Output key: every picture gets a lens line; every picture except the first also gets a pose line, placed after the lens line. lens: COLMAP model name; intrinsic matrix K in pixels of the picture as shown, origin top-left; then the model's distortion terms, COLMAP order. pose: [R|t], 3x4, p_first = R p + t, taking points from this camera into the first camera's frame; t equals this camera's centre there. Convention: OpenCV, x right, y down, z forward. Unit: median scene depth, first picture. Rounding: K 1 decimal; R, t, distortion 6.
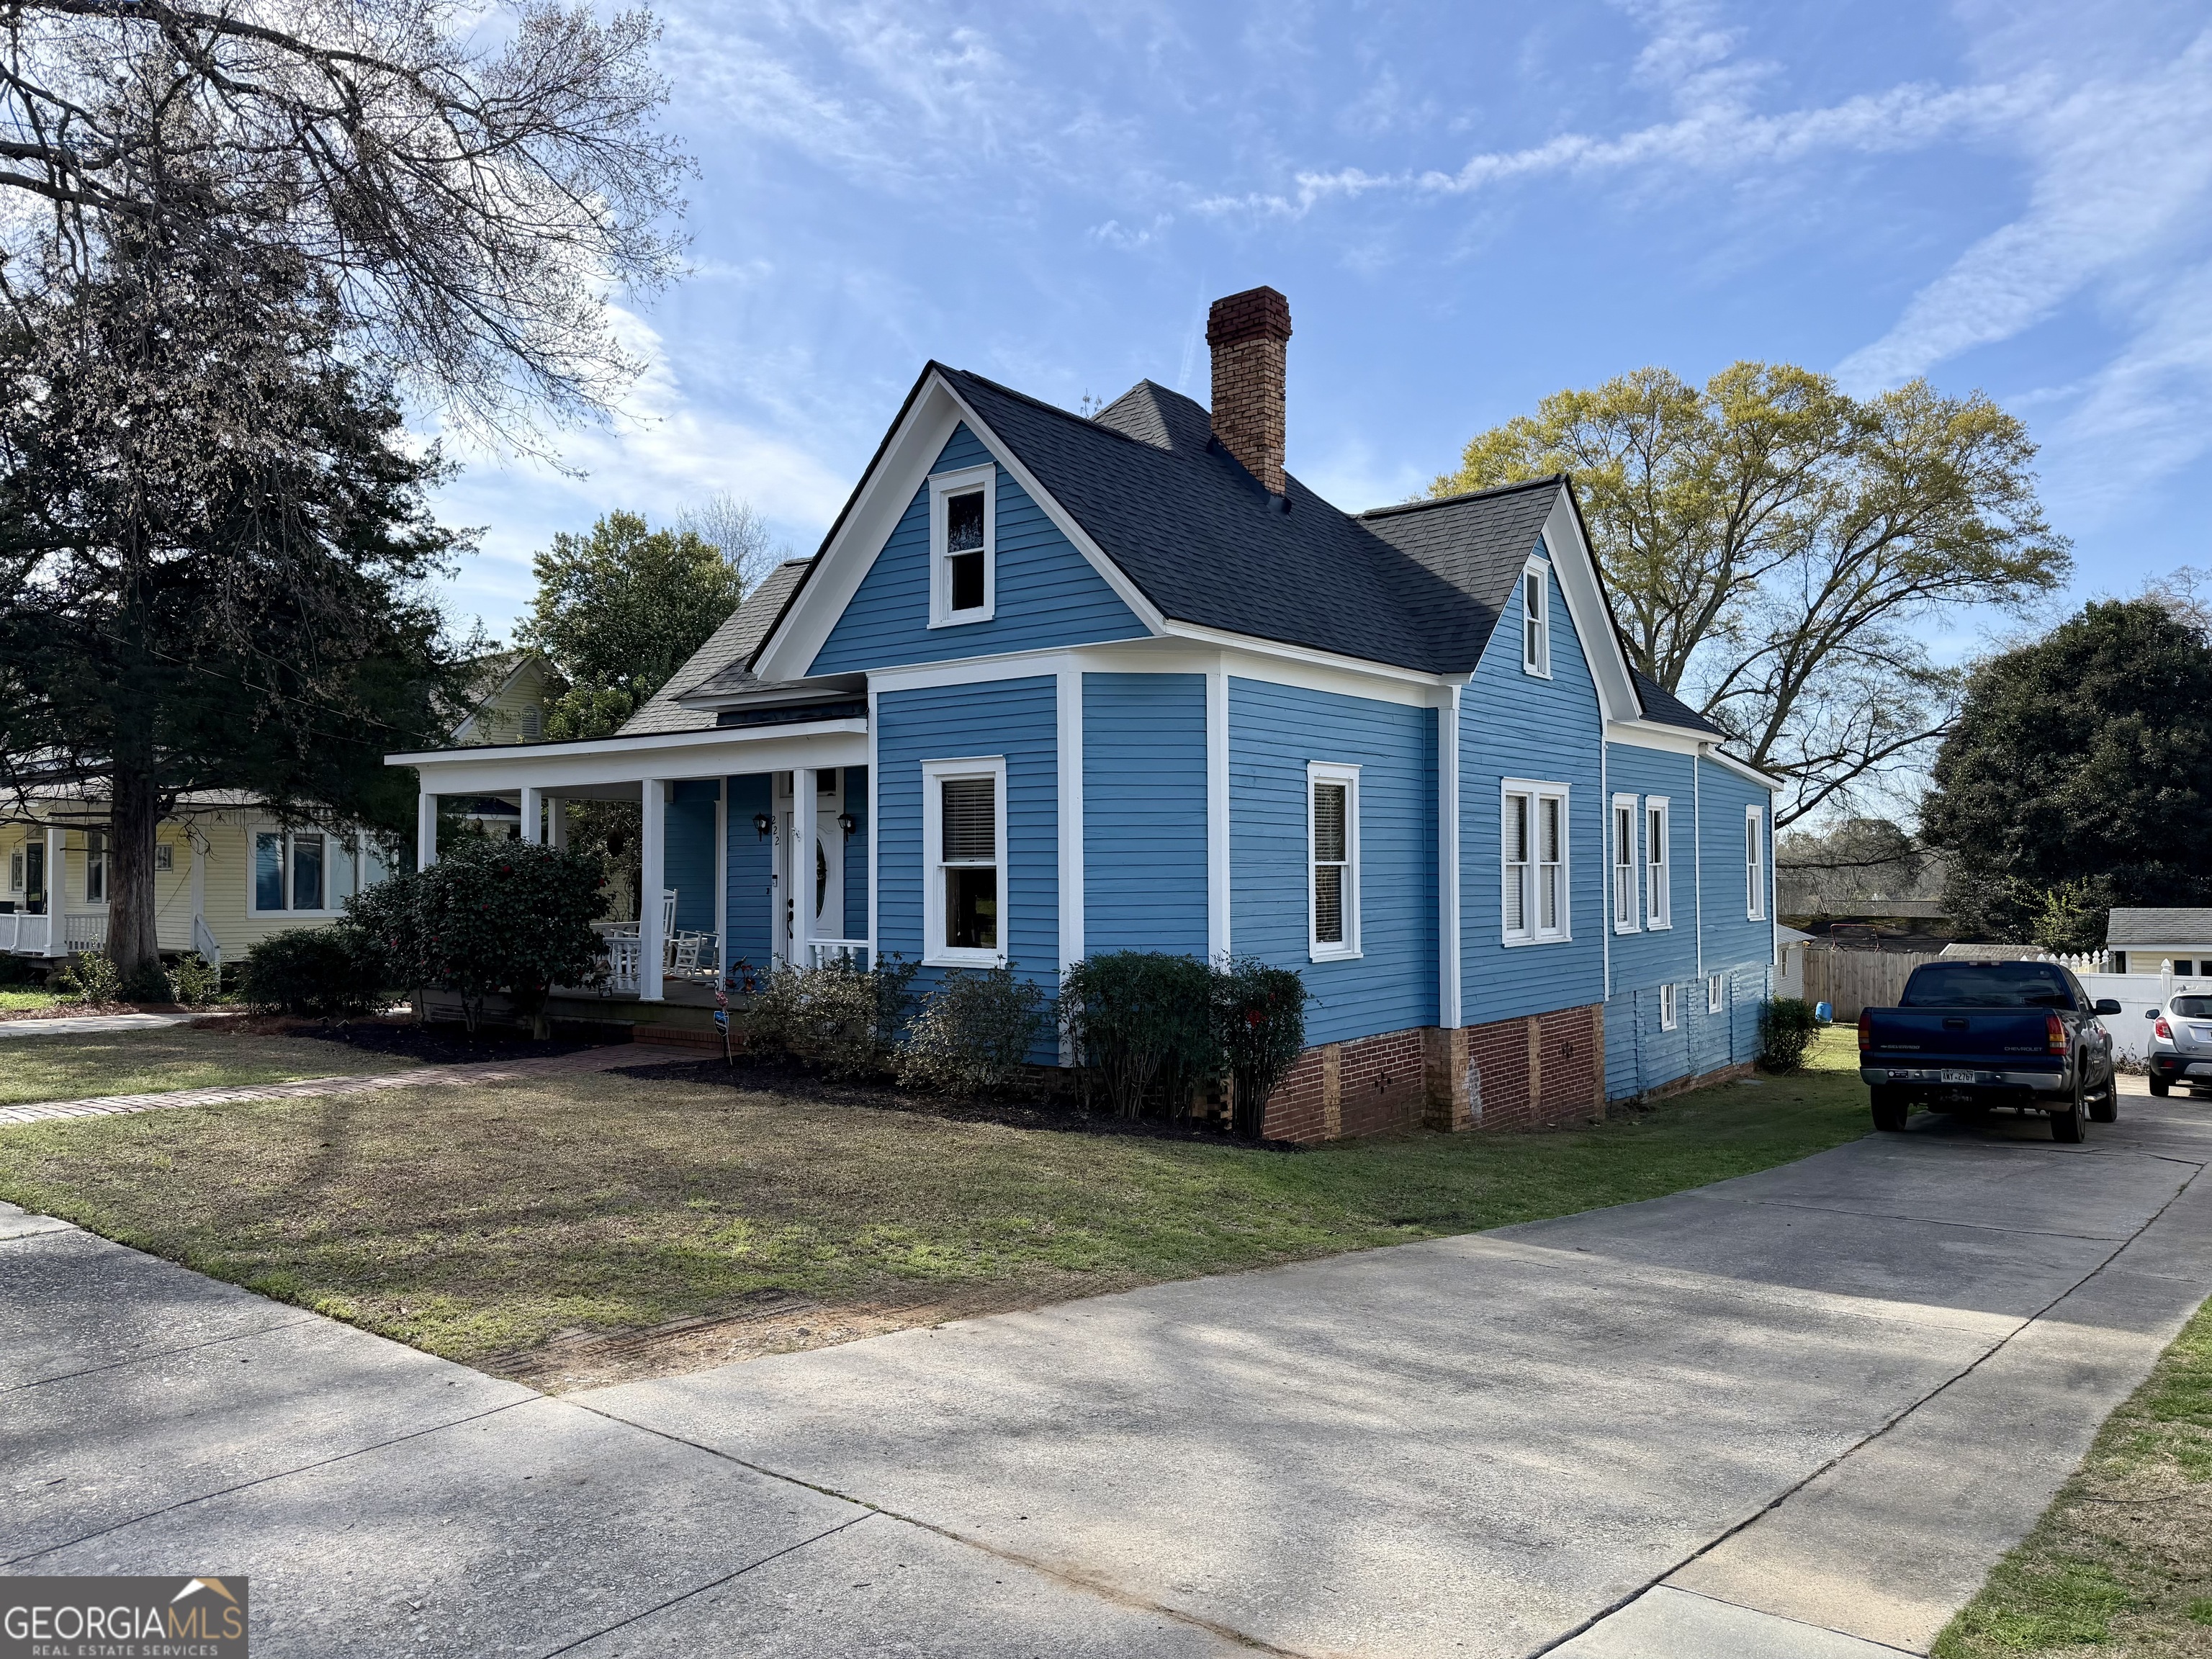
lens RADIAL K [[1550.7, 0, 1097.8], [0, 1550.7, 828.9], [0, 0, 1]] dist [0.115236, -0.141037]
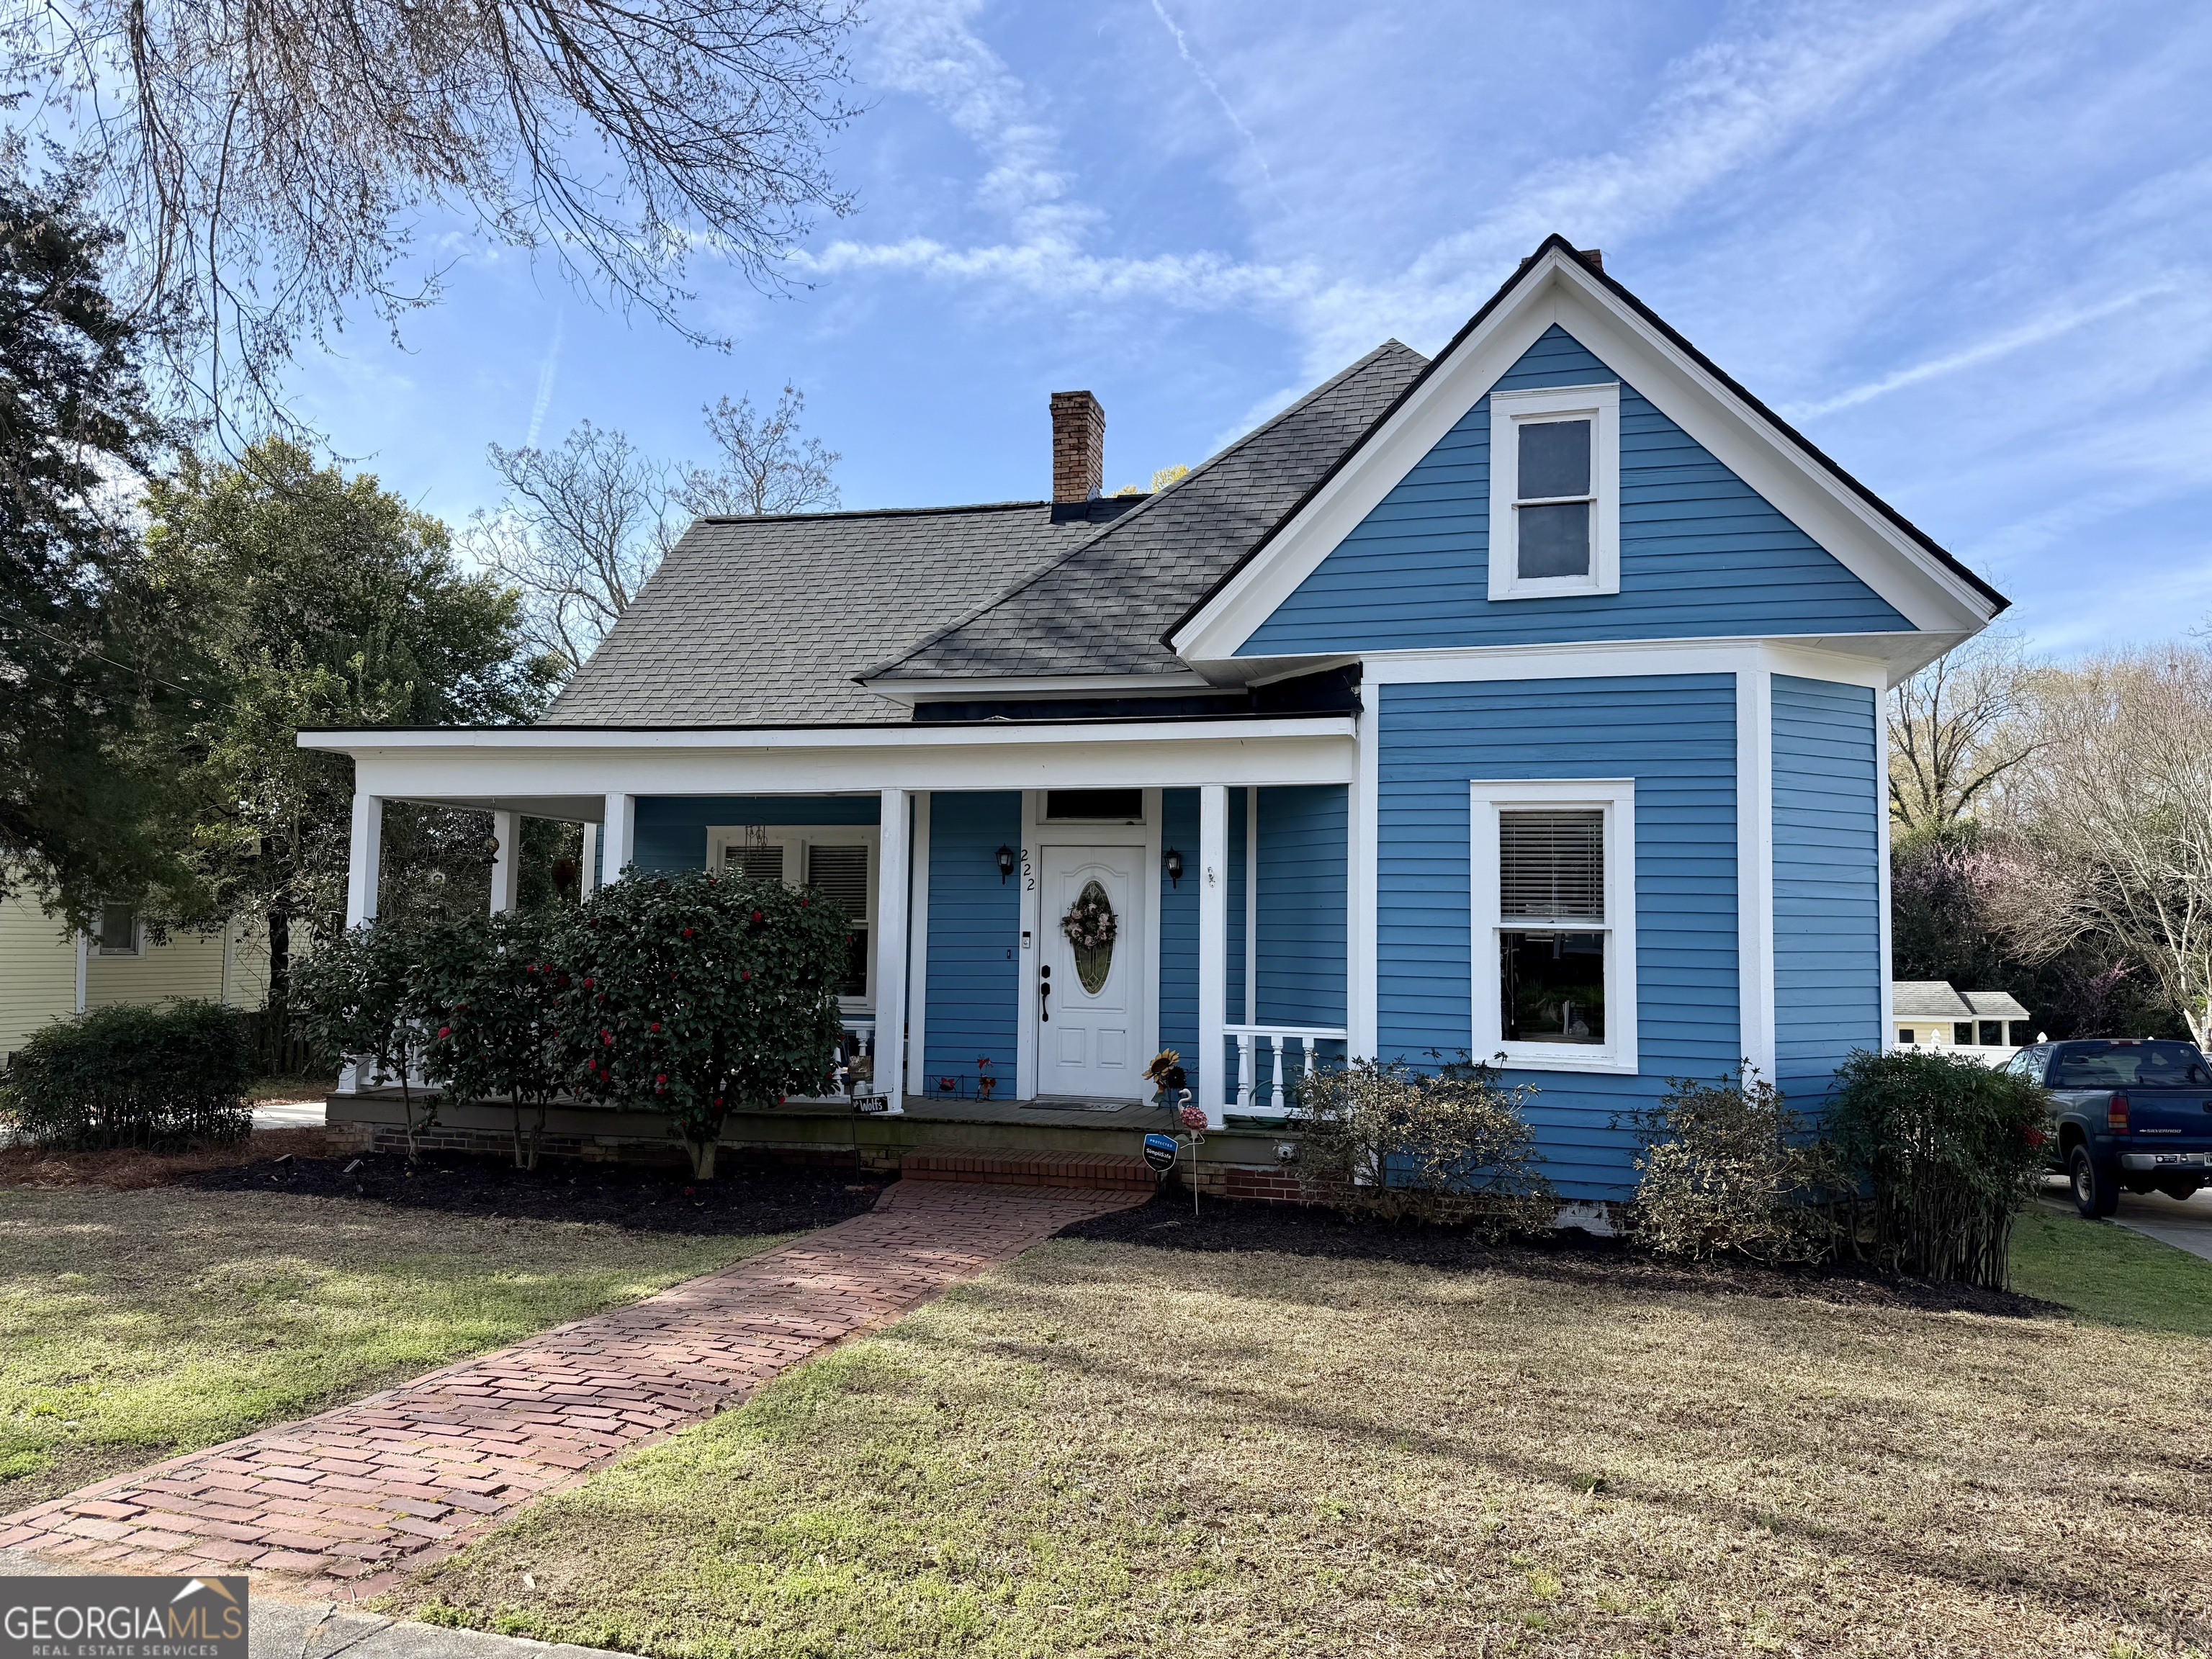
lens RADIAL K [[1550.7, 0, 1097.8], [0, 1550.7, 828.9], [0, 0, 1]] dist [0.115236, -0.141037]
pose [[0.929337, 0.046151, 0.366337, -0.538433], [-0.031860, 0.998480, -0.044966, 0.016413], [-0.367856, 0.030117, 0.929395, 0.390572]]
